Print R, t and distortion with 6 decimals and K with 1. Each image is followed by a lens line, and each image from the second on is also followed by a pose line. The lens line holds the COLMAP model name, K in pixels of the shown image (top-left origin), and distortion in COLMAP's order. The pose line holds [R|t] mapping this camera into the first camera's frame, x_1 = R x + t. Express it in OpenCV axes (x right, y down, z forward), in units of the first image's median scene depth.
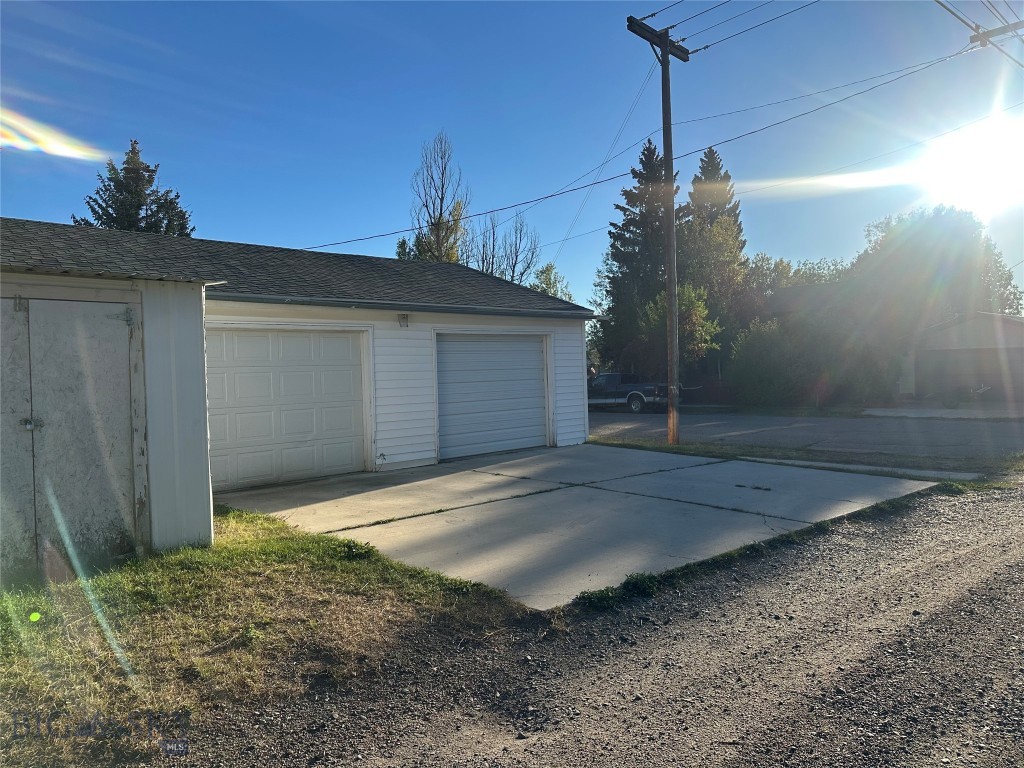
lens RADIAL K [[700.6, 0, 512.0], [0, 700.6, 384.0], [0, 0, 1]] dist [0.000987, 0.000301]
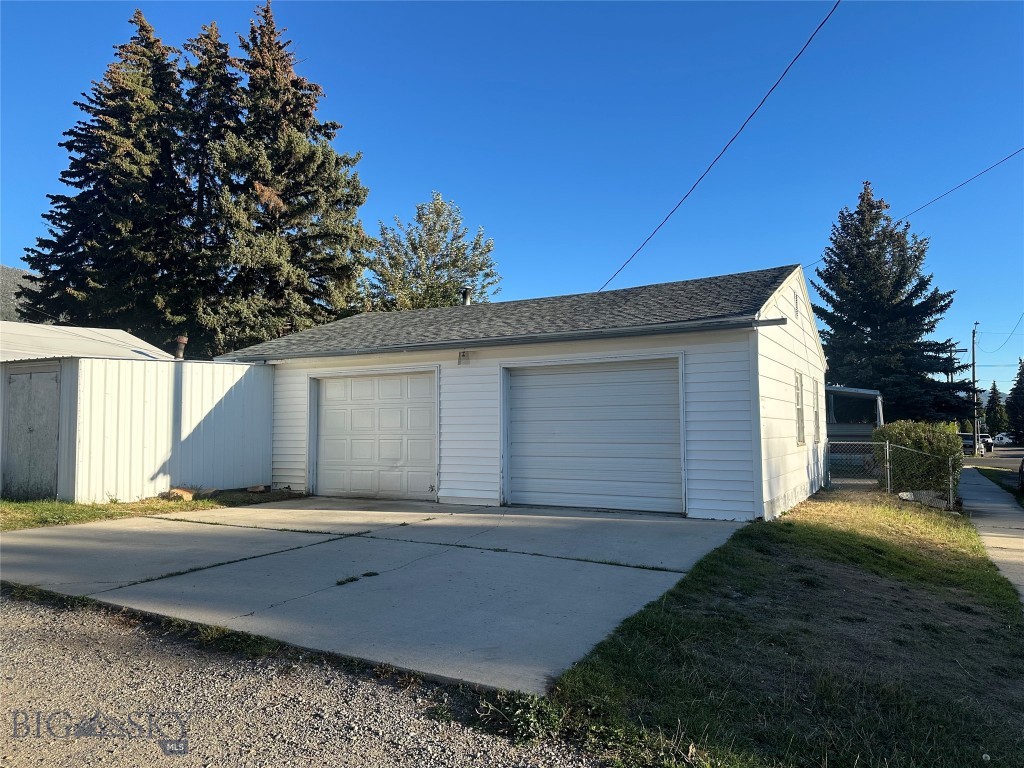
lens RADIAL K [[719.9, 0, 512.0], [0, 719.9, 384.0], [0, 0, 1]] dist [-0.000297, -0.000128]
pose [[0.286673, -0.038657, -0.957248, 0.825155], [-0.023964, 0.998584, -0.047503, -0.004924], [0.957729, 0.036558, 0.285340, 0.731688]]
